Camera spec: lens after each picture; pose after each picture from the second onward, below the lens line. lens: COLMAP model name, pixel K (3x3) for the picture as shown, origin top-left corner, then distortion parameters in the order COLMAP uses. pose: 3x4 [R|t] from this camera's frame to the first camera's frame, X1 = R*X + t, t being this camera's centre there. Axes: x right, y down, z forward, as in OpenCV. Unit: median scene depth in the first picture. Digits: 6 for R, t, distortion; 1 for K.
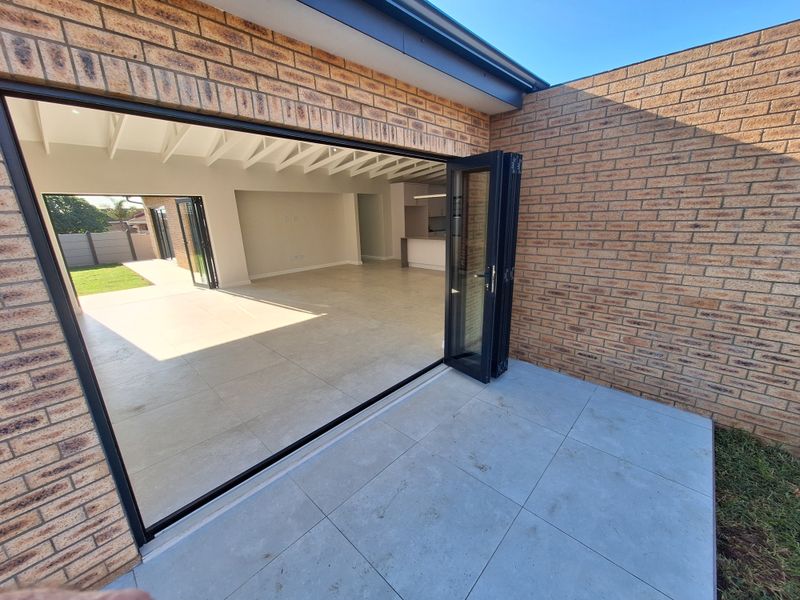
lens RADIAL K [[316.1, 0, 400.6], [0, 316.1, 300.5], [0, 0, 1]] dist [-0.003074, 0.001313]
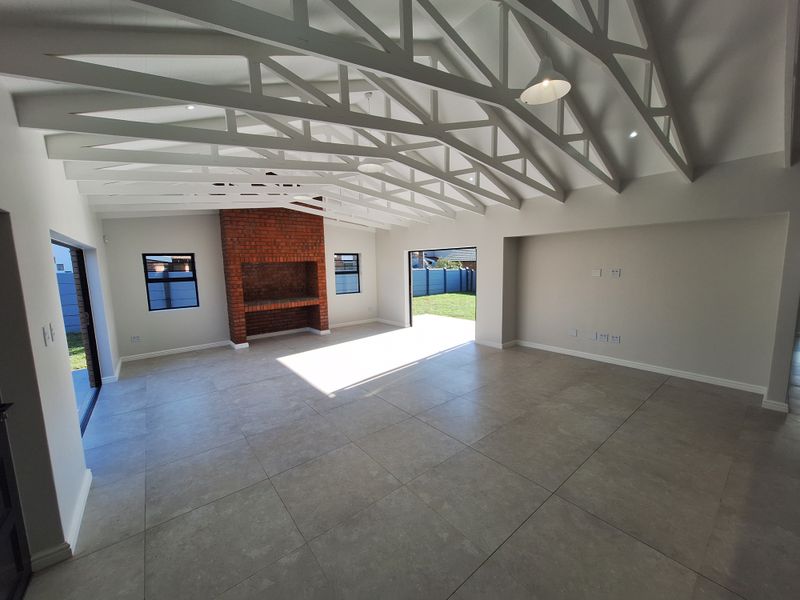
lens RADIAL K [[316.1, 0, 400.4], [0, 316.1, 298.7], [0, 0, 1]] dist [-0.003074, 0.001313]
pose [[-0.140241, 0.138492, -0.980384, 0.301158], [-0.238950, 0.956168, 0.169253, -0.229395], [0.960851, 0.257999, -0.101002, 0.733928]]
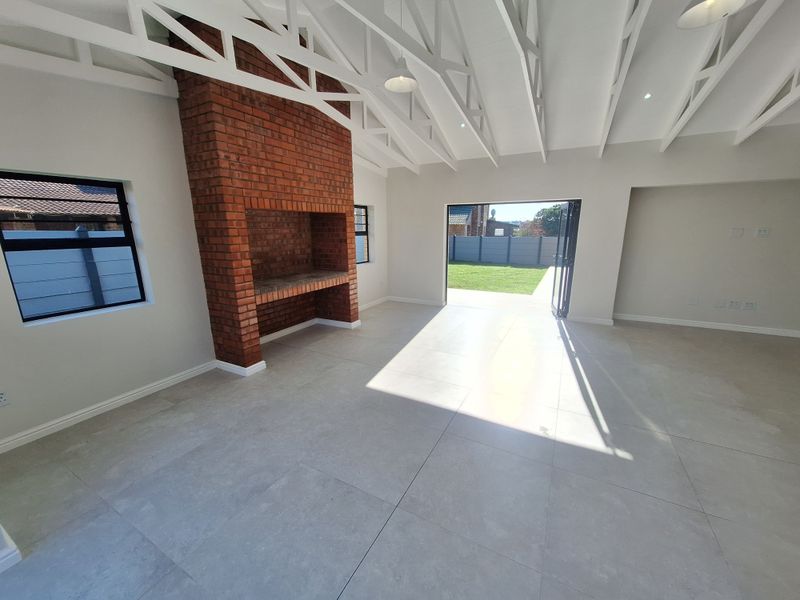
lens RADIAL K [[316.1, 0, 403.1], [0, 316.1, 301.2], [0, 0, 1]] dist [-0.003074, 0.001313]
pose [[0.261402, 0.242621, -0.934240, 0.021659], [-0.257878, 0.950265, 0.174628, -0.097274], [0.930144, 0.195272, 0.310968, 0.334671]]
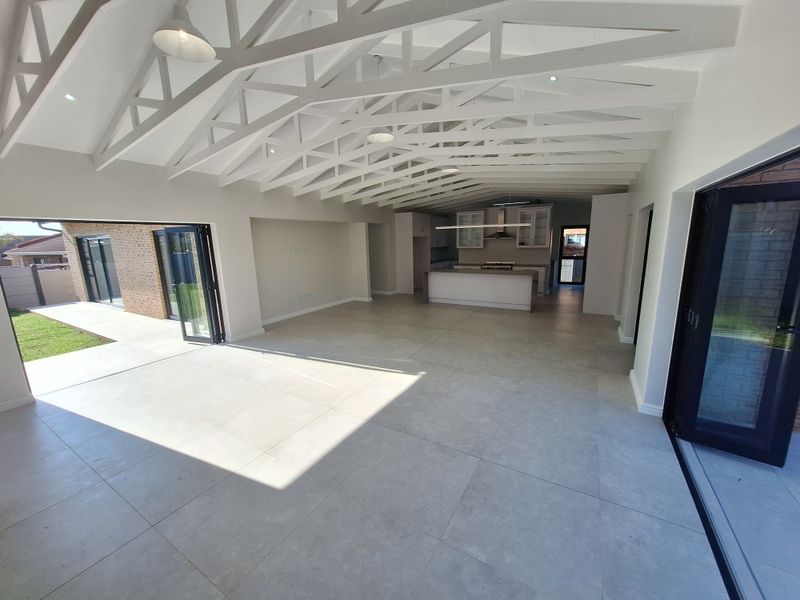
lens RADIAL K [[316.1, 0, 400.6], [0, 316.1, 299.7], [0, 0, 1]] dist [-0.003074, 0.001313]
pose [[0.976350, -0.037545, 0.212910, -0.283341], [0.056235, 0.995010, -0.082419, -0.047857], [-0.208753, 0.092443, 0.973590, 0.141825]]
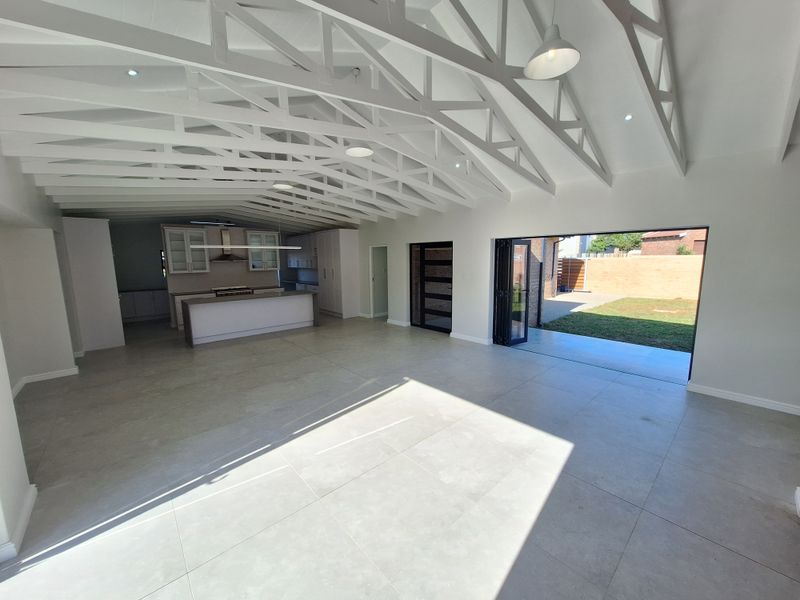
lens RADIAL K [[316.1, 0, 401.0], [0, 316.1, 301.9], [0, 0, 1]] dist [-0.003074, 0.001313]
pose [[0.083075, -0.115904, 0.989780, -0.667277], [0.277710, 0.956561, 0.088705, -0.148008], [-0.957066, 0.267502, 0.111654, 0.533160]]
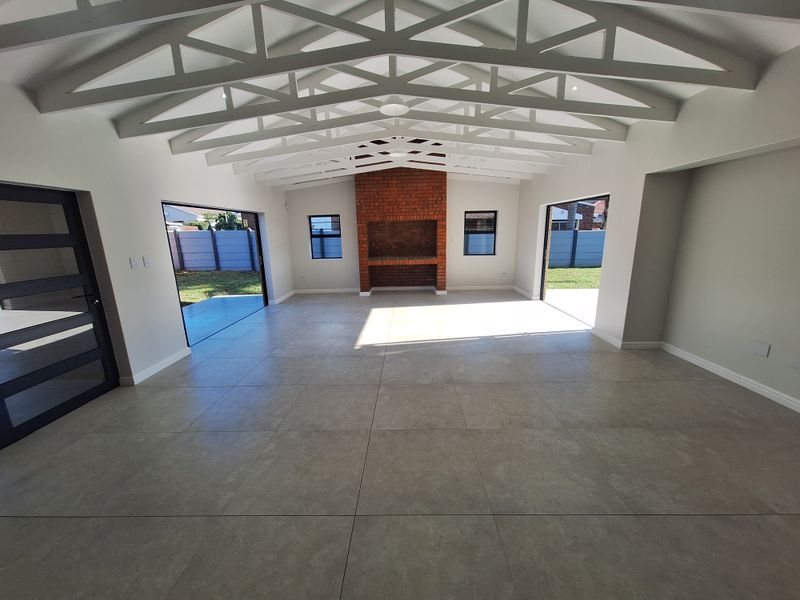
lens RADIAL K [[316.1, 0, 397.9], [0, 316.1, 299.4], [0, 0, 1]] dist [-0.003074, 0.001313]
pose [[-0.746206, 0.184184, -0.639728, 0.123778], [-0.136309, 0.898332, 0.417635, -0.276557], [0.651610, 0.398843, -0.645235, 0.976478]]
